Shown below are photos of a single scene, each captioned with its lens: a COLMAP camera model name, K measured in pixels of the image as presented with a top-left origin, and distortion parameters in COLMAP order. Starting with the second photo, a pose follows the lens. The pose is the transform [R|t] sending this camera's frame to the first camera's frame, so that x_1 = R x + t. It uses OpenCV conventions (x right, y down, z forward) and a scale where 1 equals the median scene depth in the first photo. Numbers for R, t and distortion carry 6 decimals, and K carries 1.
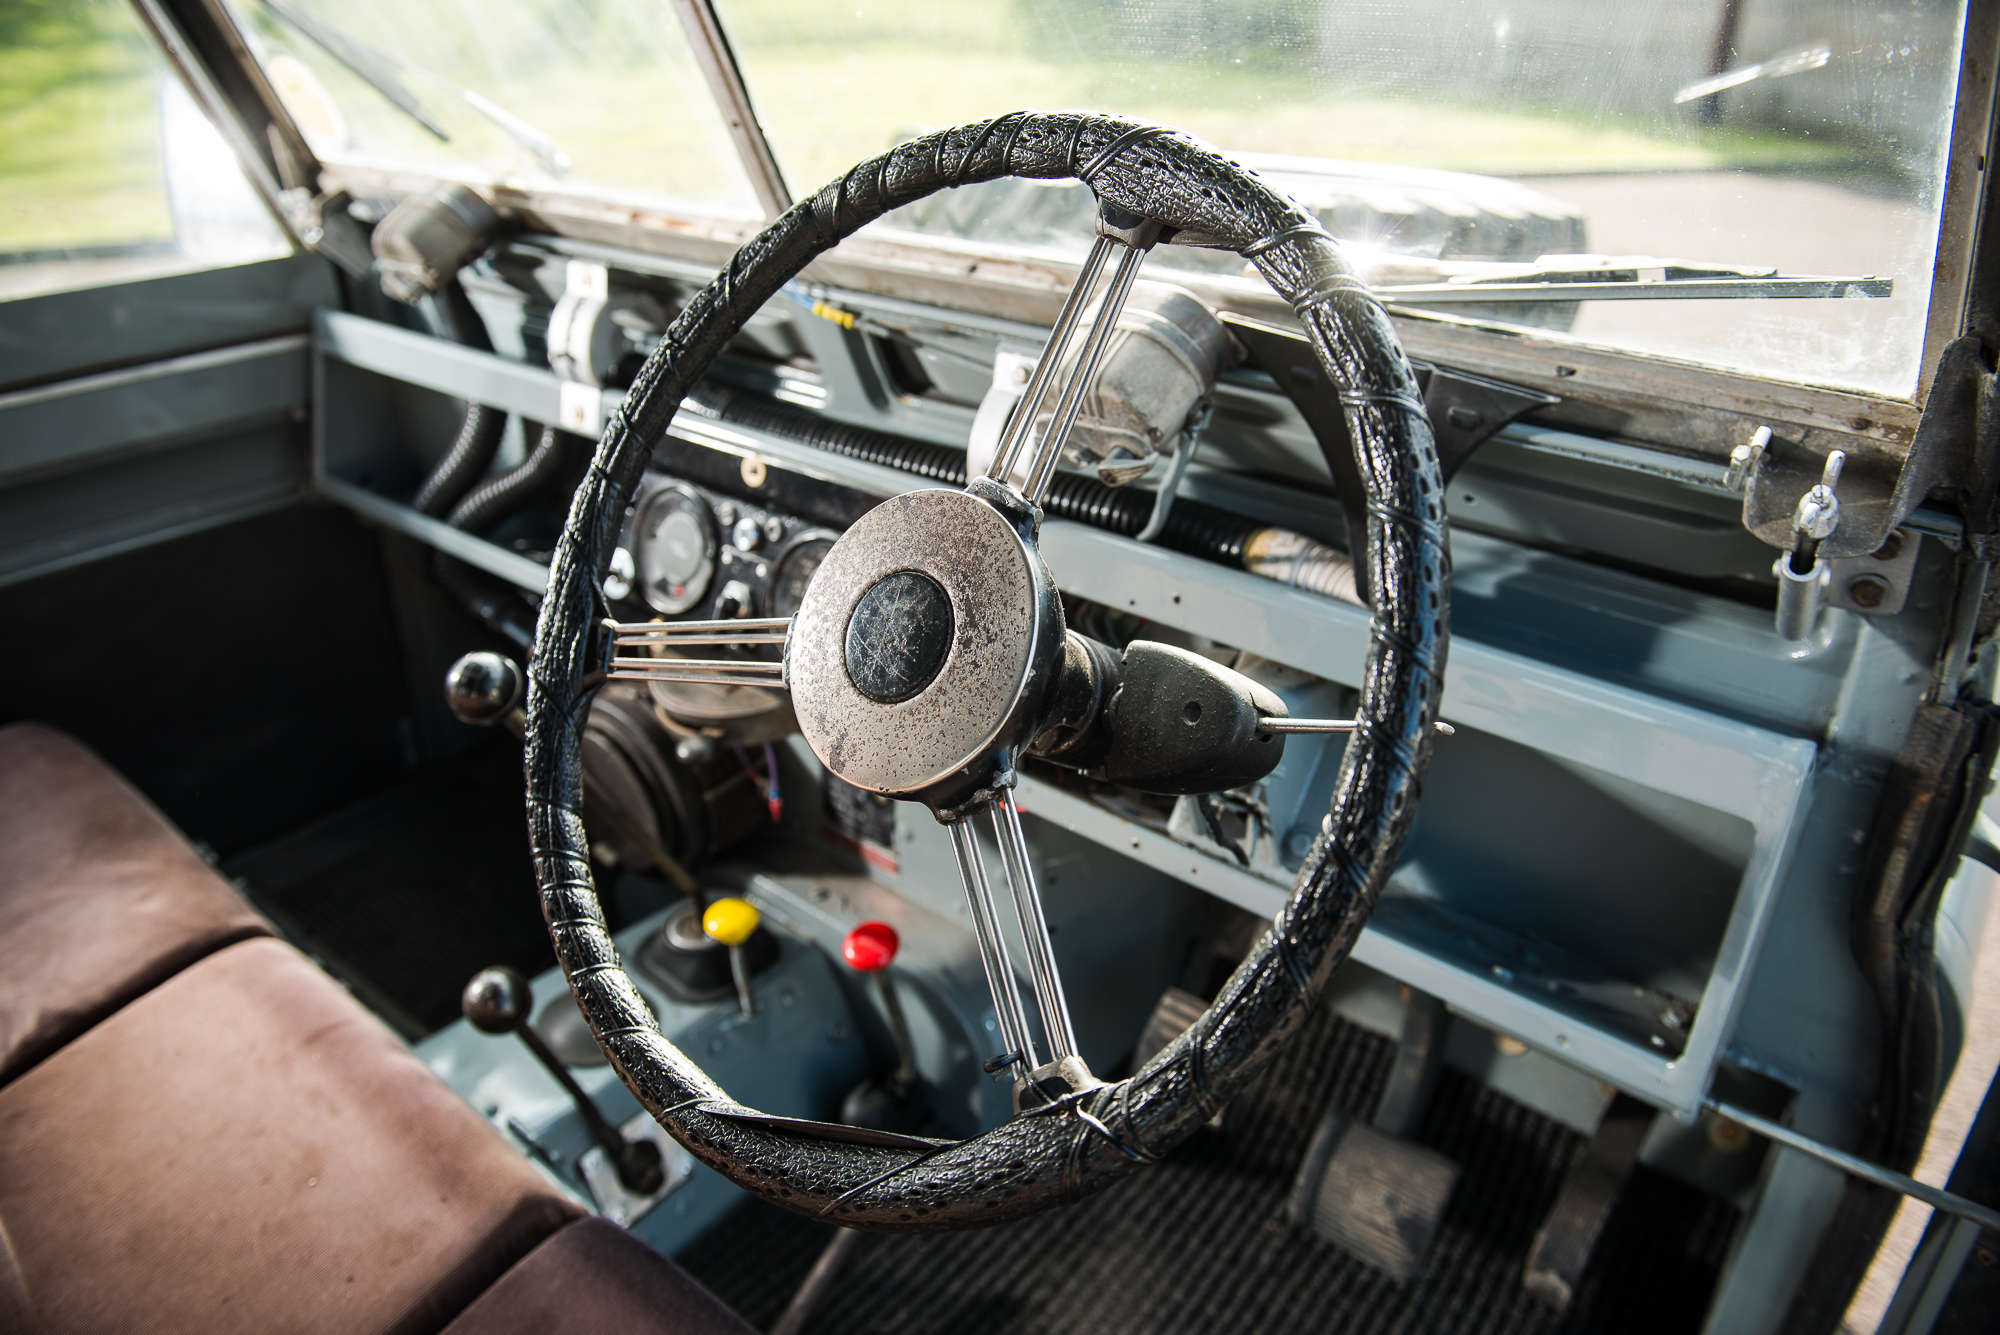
lens RADIAL K [[1298.0, 0, 967.5], [0, 1298.0, 632.8], [0, 0, 1]] dist [-0.072675, 0.001636]
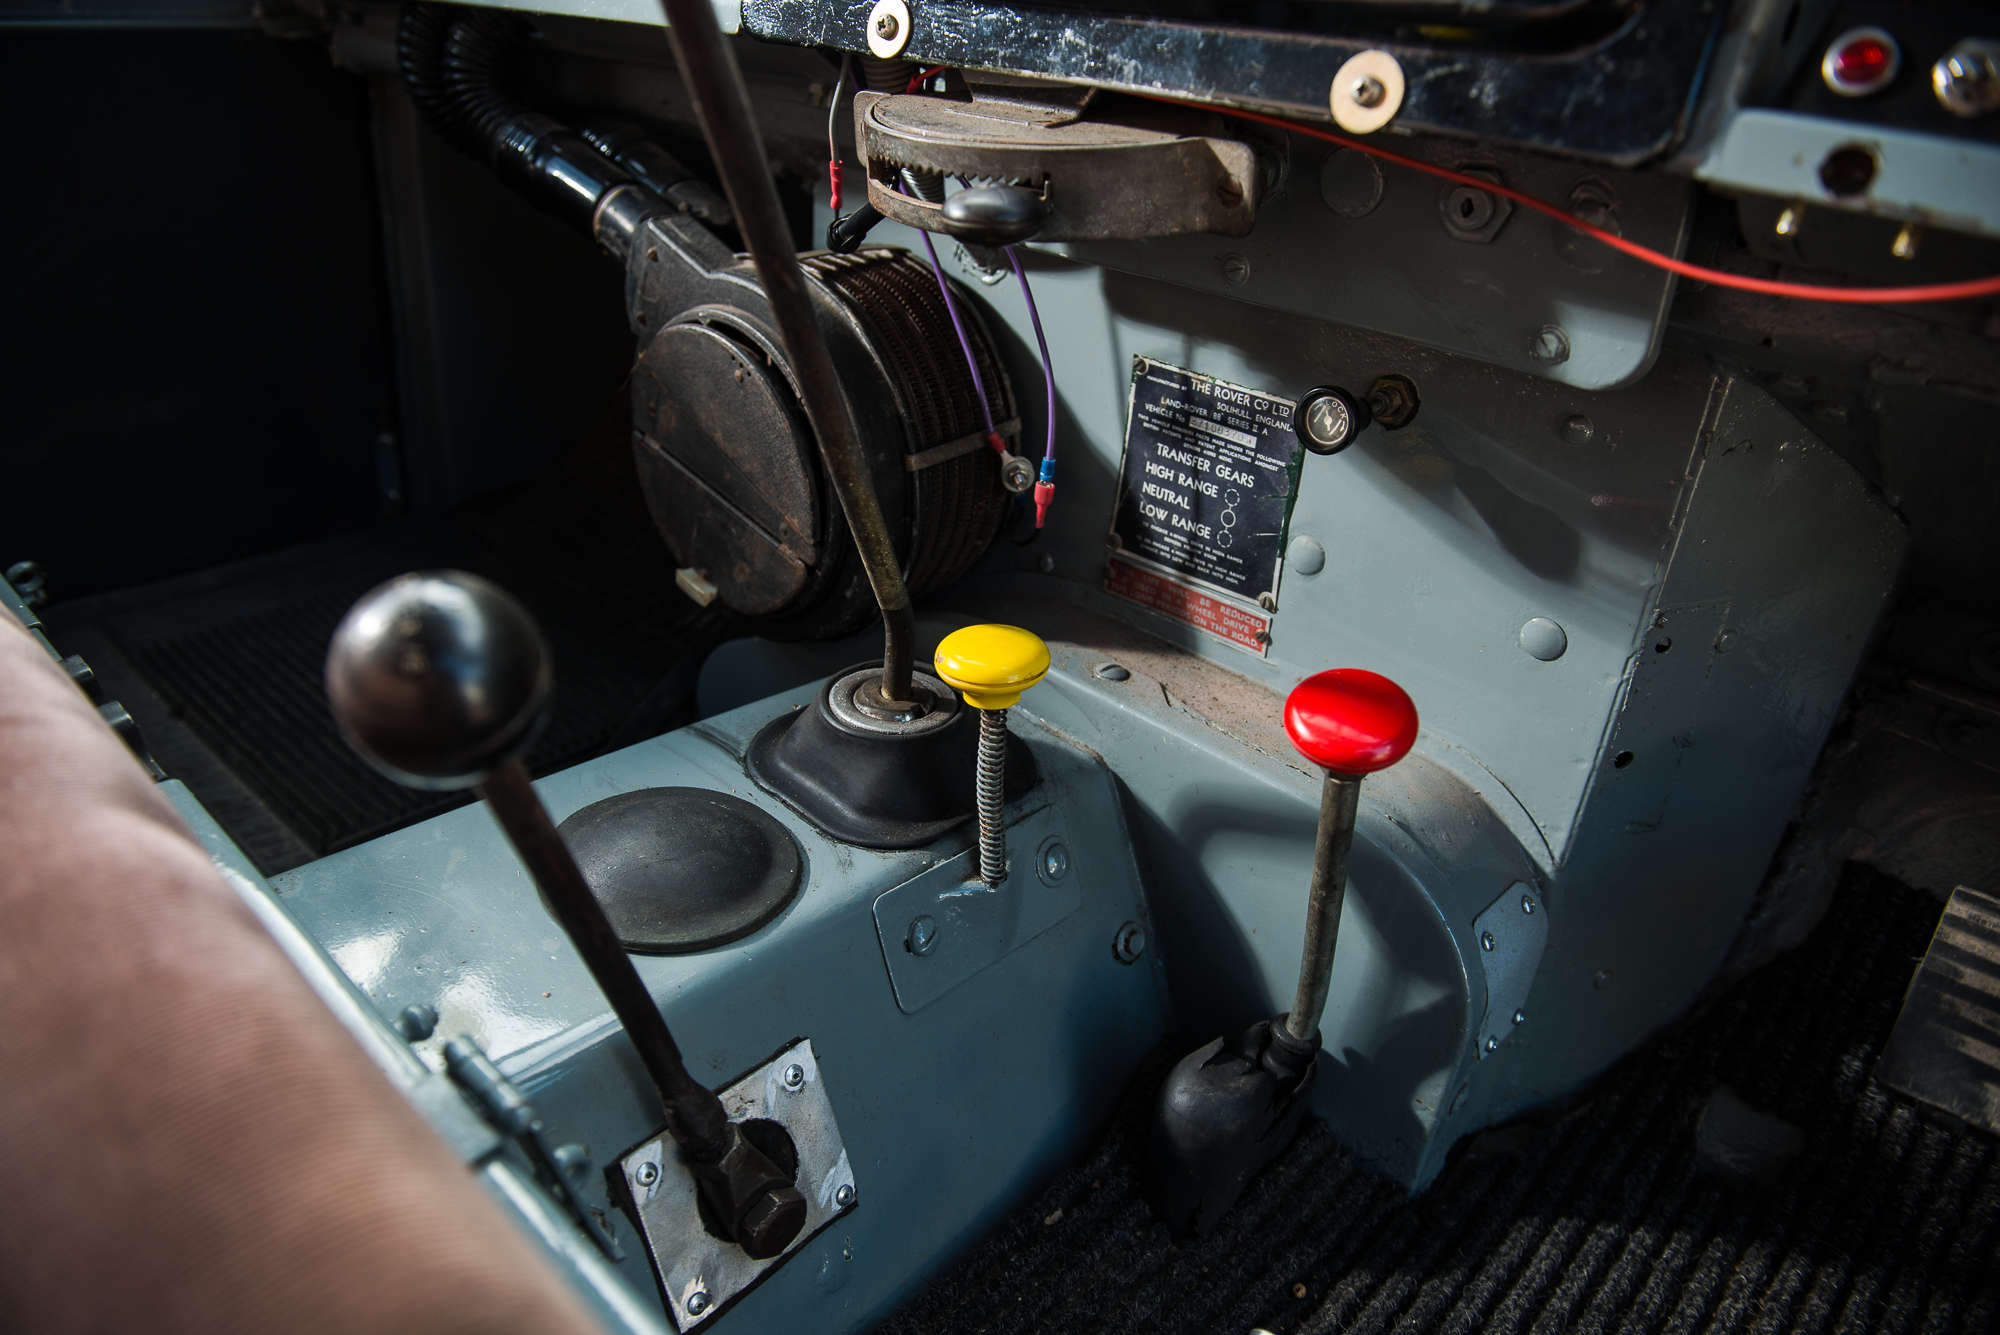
lens RADIAL K [[1298.0, 0, 967.5], [0, 1298.0, 632.8], [0, 0, 1]] dist [-0.072675, 0.001636]
pose [[0.995441, 0.092867, -0.021766, -0.180301], [-0.092595, 0.995616, 0.013201, 0.205126], [0.022896, -0.011126, 0.999676, 0.534301]]
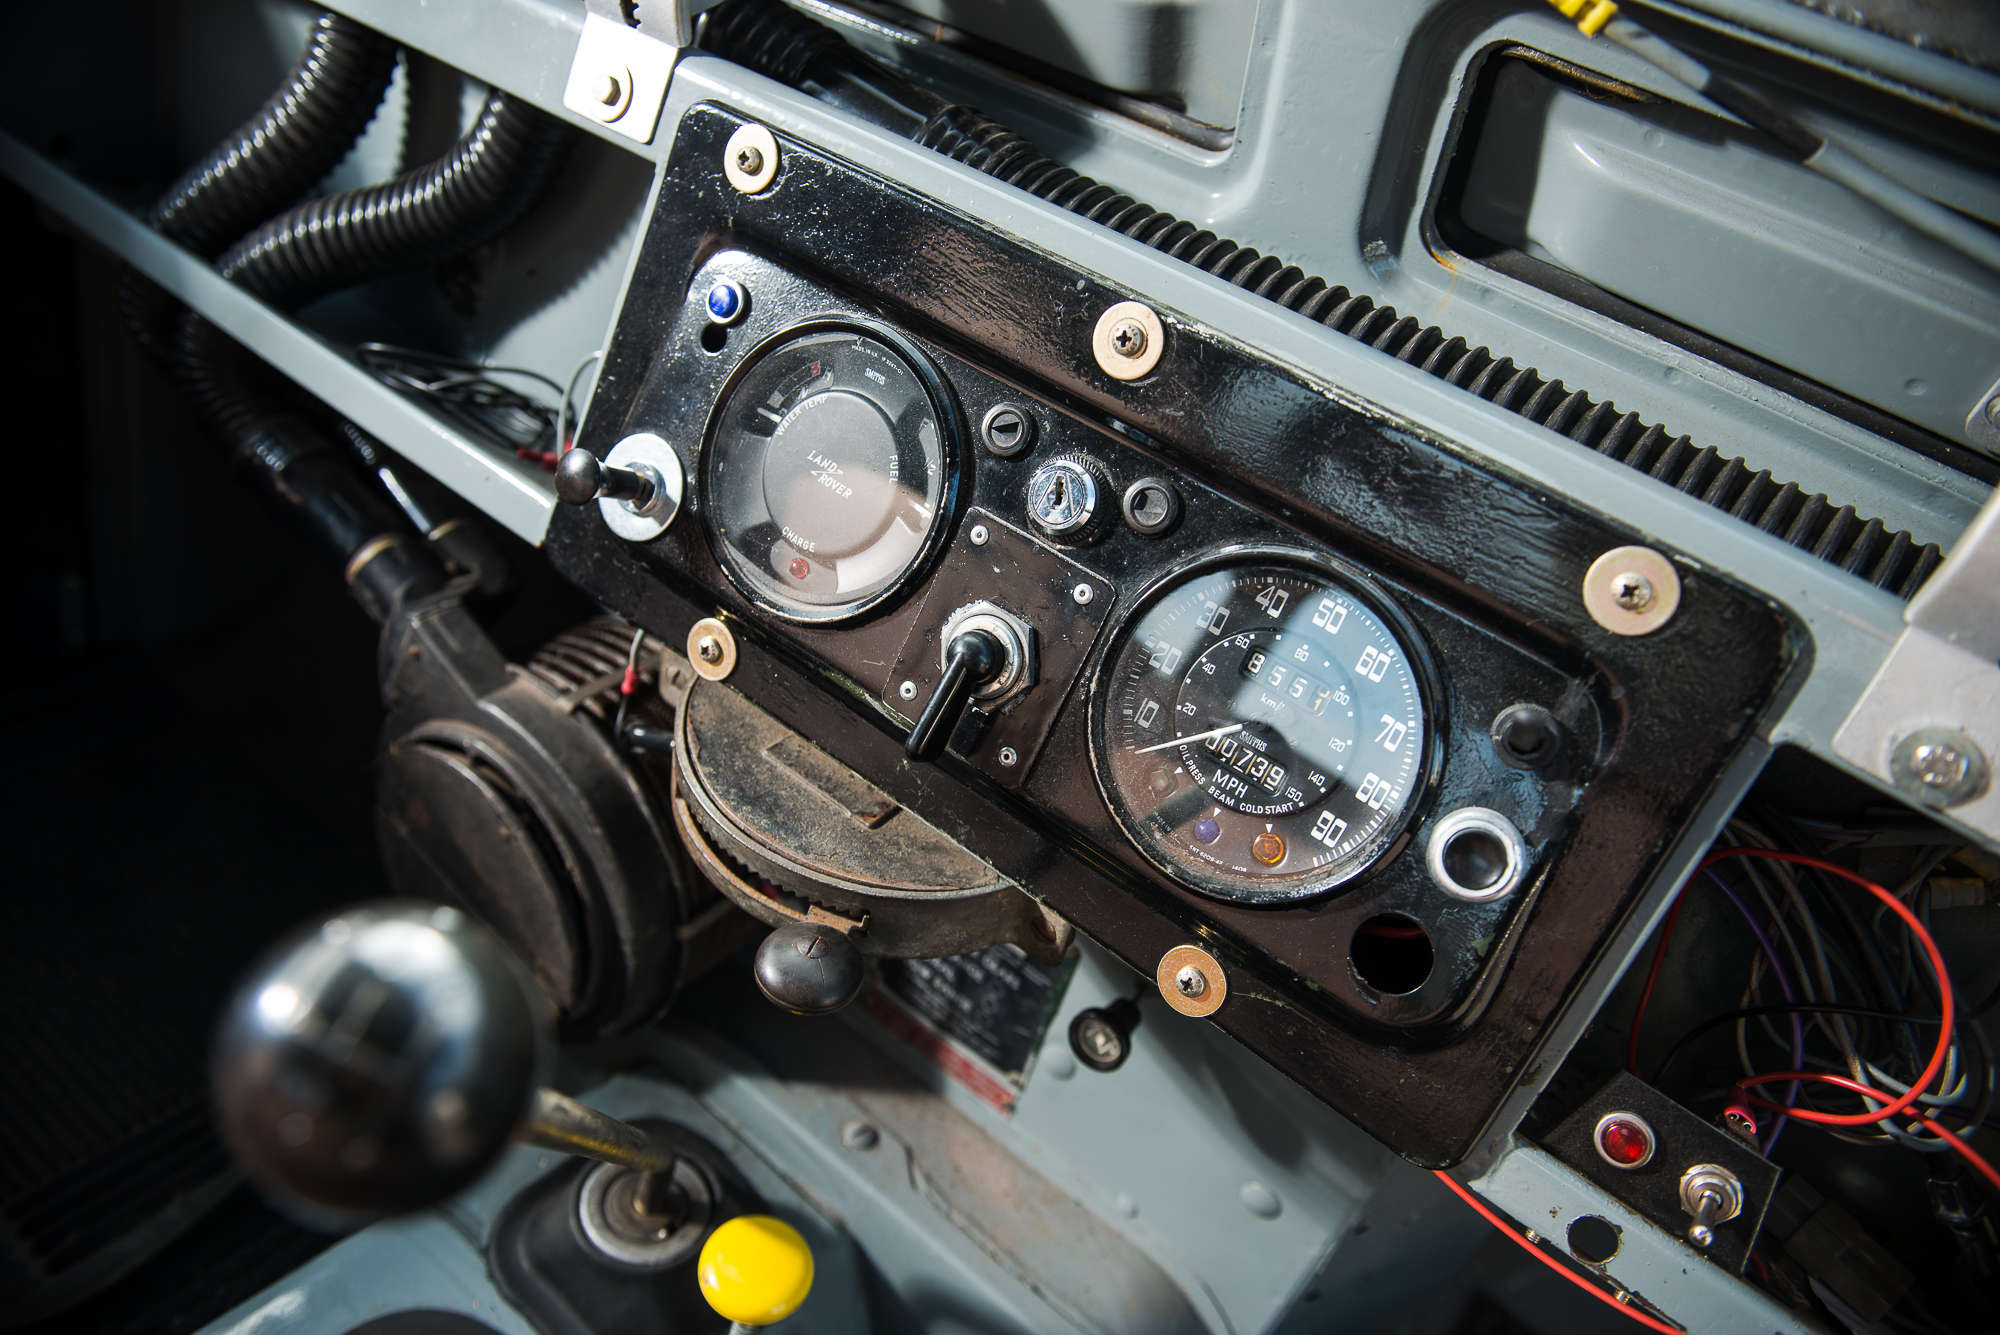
lens RADIAL K [[1298.0, 0, 967.5], [0, 1298.0, 632.8], [0, 0, 1]] dist [-0.072675, 0.001636]
pose [[0.959703, 0.191363, 0.205793, -0.245371], [-0.208728, 0.975739, 0.066073, -0.048817], [-0.188157, -0.106365, 0.976362, 0.555033]]
